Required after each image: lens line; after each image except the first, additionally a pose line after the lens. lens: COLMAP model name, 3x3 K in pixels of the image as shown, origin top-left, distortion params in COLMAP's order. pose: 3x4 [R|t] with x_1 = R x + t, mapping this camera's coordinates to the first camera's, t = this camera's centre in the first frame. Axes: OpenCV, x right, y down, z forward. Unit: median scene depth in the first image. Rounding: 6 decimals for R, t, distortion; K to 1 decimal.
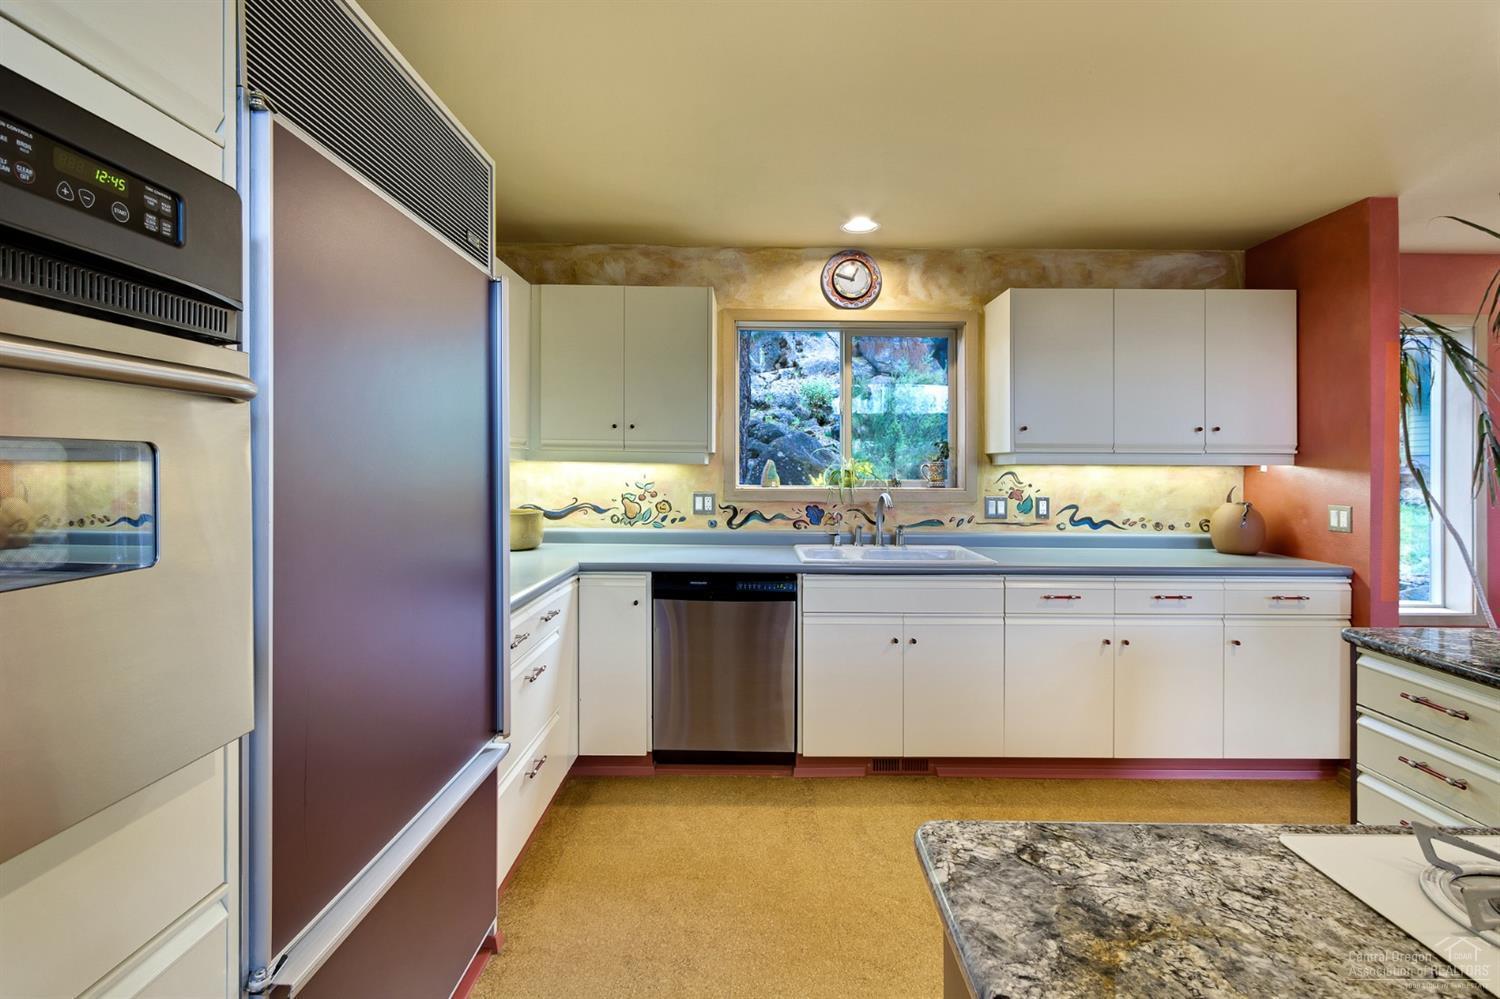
lens RADIAL K [[697.2, 0, 761.5], [0, 697.2, 464.7], [0, 0, 1]] dist [-0.003828, -0.000037]
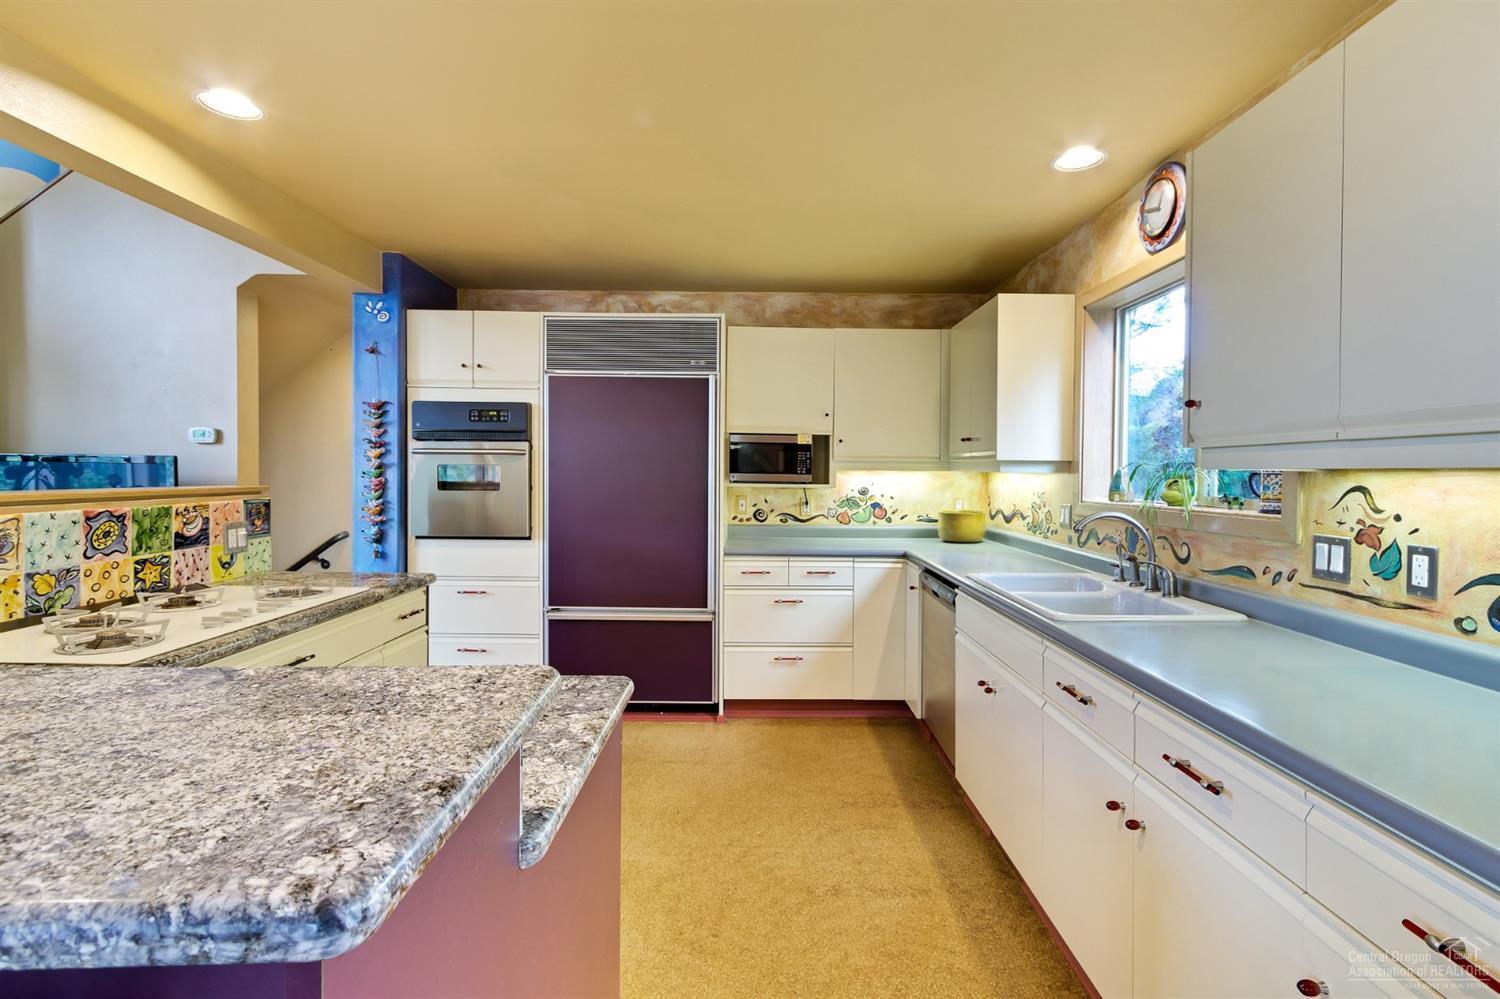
lens RADIAL K [[697.2, 0, 757.8], [0, 697.2, 489.2], [0, 0, 1]] dist [-0.003828, -0.000037]
pose [[0.000047, 0.017005, -0.999855, 0.828067], [-0.006491, 0.999834, 0.017005, 0.006888], [0.999979, 0.006489, 0.000157, 0.593339]]
